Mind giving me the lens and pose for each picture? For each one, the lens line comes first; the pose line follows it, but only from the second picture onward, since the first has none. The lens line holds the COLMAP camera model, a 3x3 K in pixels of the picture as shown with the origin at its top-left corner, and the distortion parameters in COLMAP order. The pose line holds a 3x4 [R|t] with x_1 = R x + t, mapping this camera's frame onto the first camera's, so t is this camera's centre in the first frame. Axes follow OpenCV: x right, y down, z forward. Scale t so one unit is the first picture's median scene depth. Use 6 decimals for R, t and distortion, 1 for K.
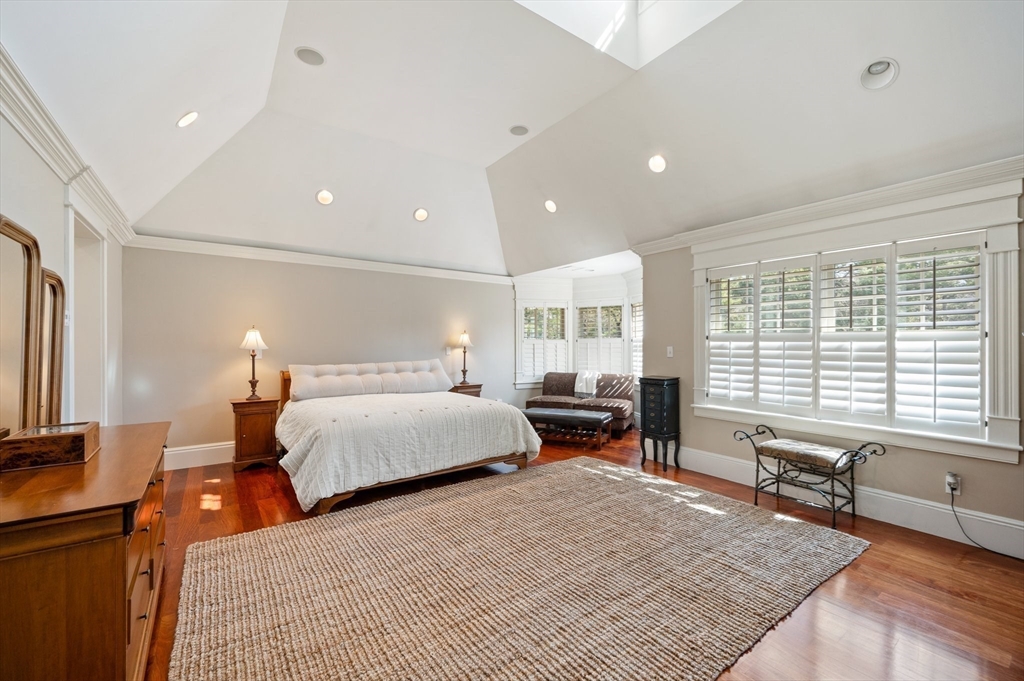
lens RADIAL K [[422.6, 0, 512.0], [0, 422.6, 340.5], [0, 0, 1]] dist [-0.000124, -0.000152]
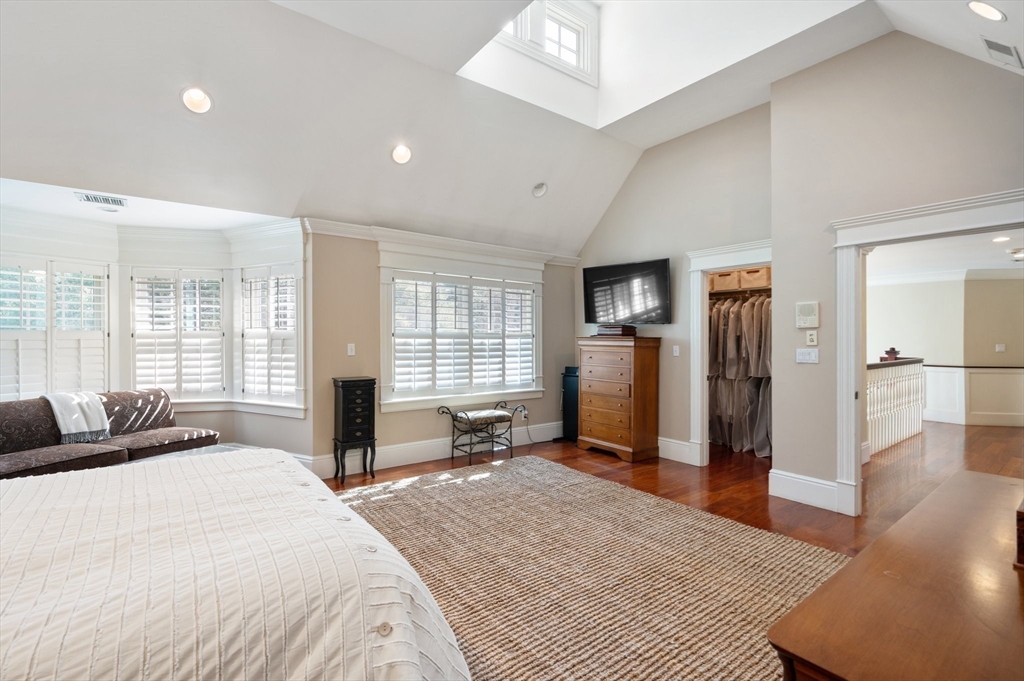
lens RADIAL K [[470.0, 0, 512.0], [0, 470.0, 340.5], [0, 0, 1]] dist [0.001731, 0.000150]
pose [[-0.029154, -0.003265, 0.999570, -0.775348], [-0.008301, 0.999961, 0.003024, 0.001579], [-0.999540, -0.008209, -0.029180, 0.825880]]
